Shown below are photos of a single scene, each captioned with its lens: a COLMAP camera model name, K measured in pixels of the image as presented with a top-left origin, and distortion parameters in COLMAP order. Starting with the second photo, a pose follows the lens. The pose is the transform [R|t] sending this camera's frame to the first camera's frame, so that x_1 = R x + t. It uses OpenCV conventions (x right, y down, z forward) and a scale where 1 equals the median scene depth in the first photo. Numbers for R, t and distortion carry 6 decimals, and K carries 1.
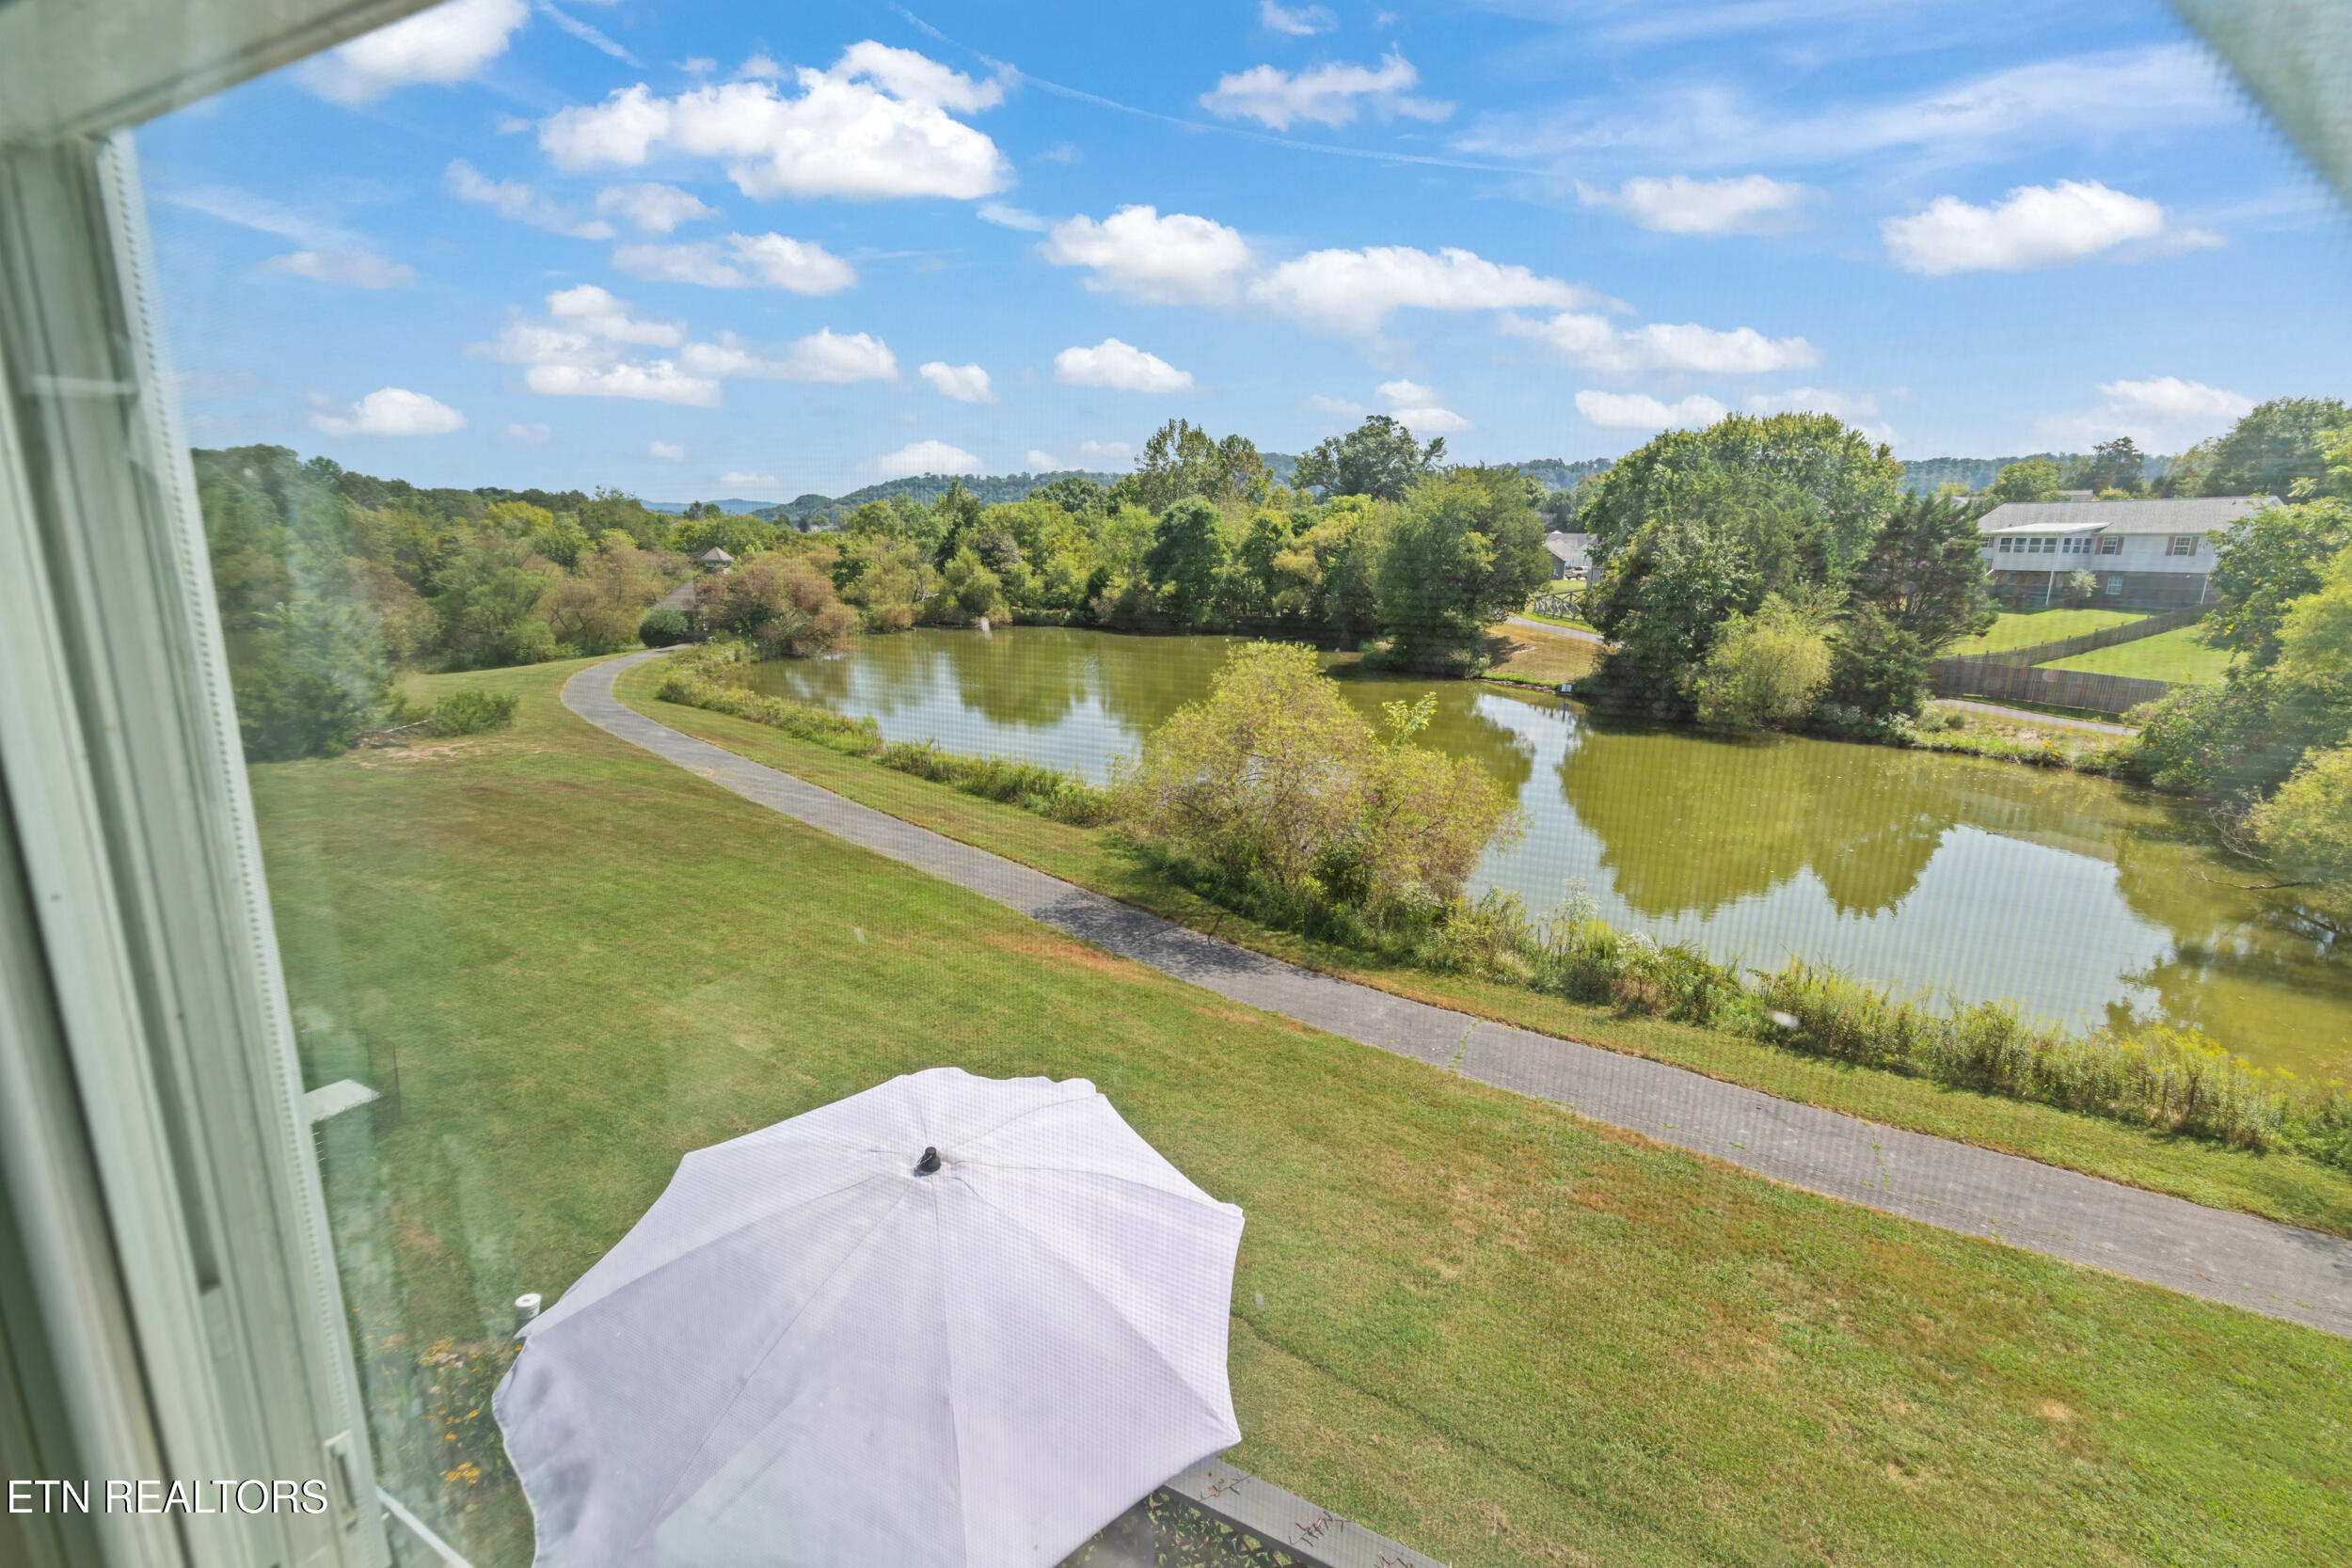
lens RADIAL K [[1010.5, 0, 1174.3], [0, 1010.5, 767.4], [0, 0, 1]] dist [0.003098, -0.000858]
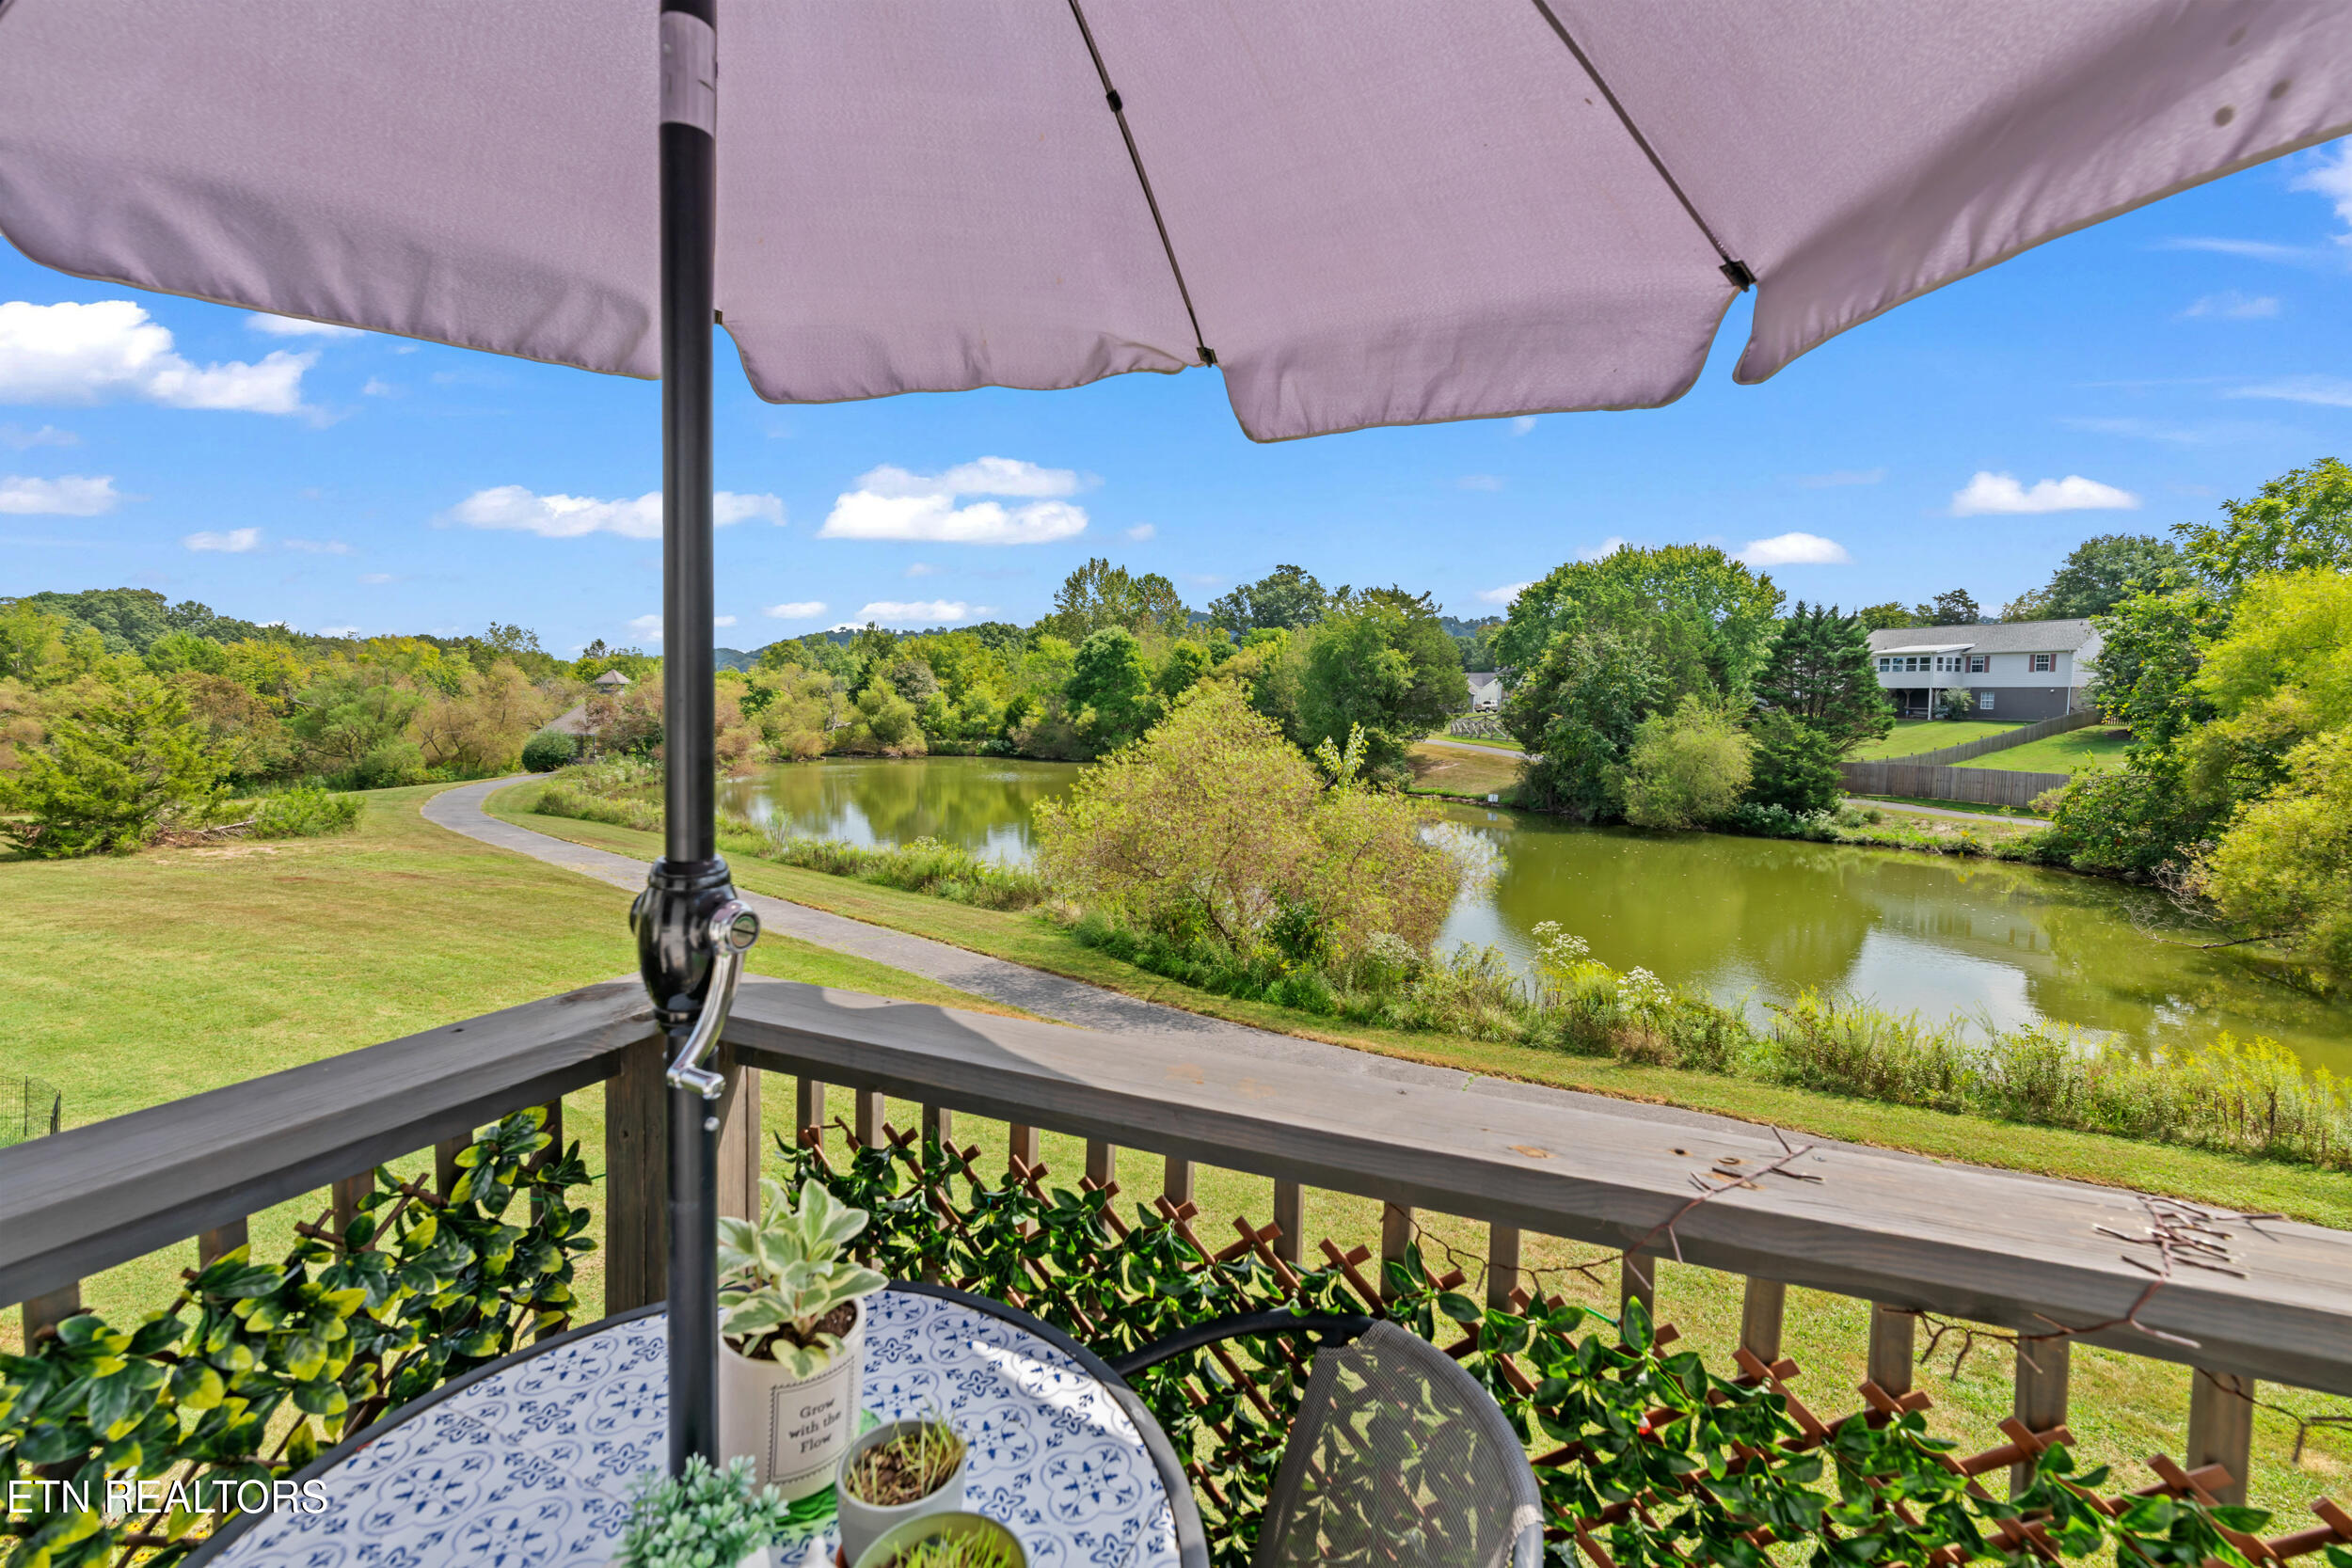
lens RADIAL K [[1012.9, 0, 1173.4], [0, 1012.9, 766.6], [0, 0, 1]] dist [0.002901, 0.000033]
pose [[0.996632, -0.007425, 0.081671, -0.007655], [0.019535, 0.988719, -0.148506, 0.036333], [-0.079647, 0.149601, 0.985533, 0.040345]]
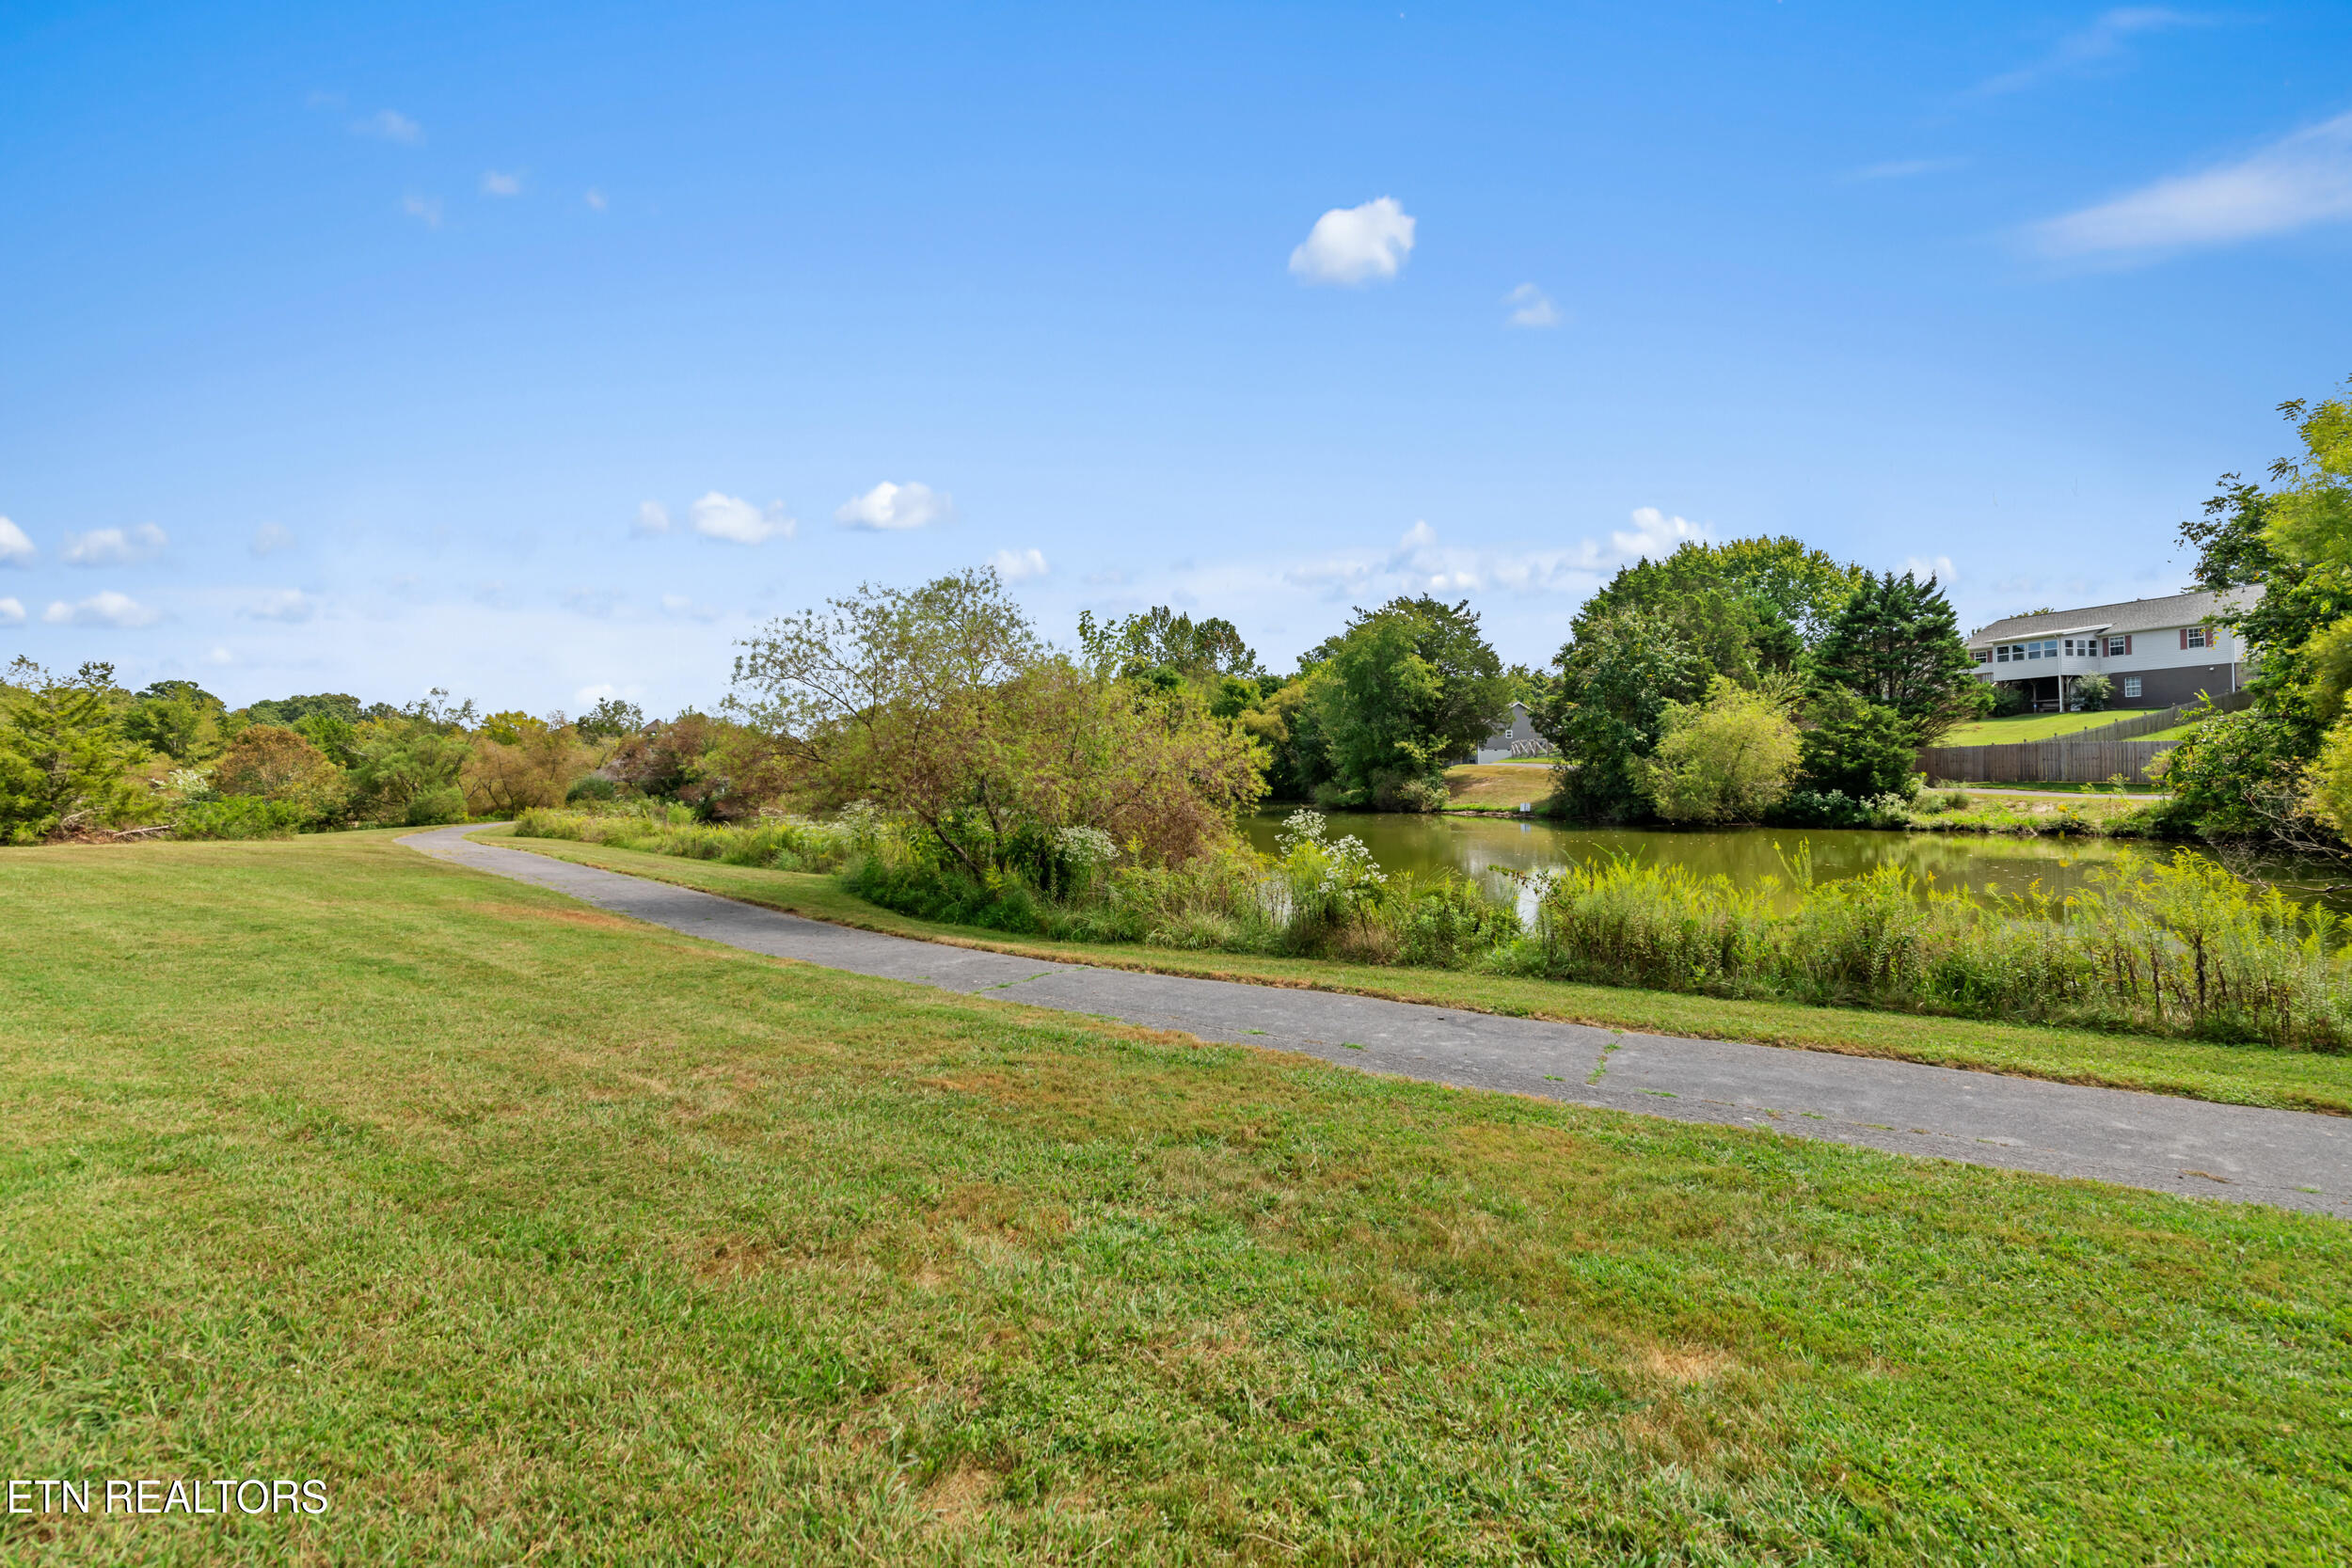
lens RADIAL K [[1012.9, 0, 1173.4], [0, 1012.9, 766.6], [0, 0, 1]] dist [0.002901, 0.000033]
pose [[0.998556, -0.036656, -0.039267, 0.122505], [0.027017, 0.974518, -0.222675, 0.087227], [0.046429, 0.221292, 0.974102, 0.104997]]
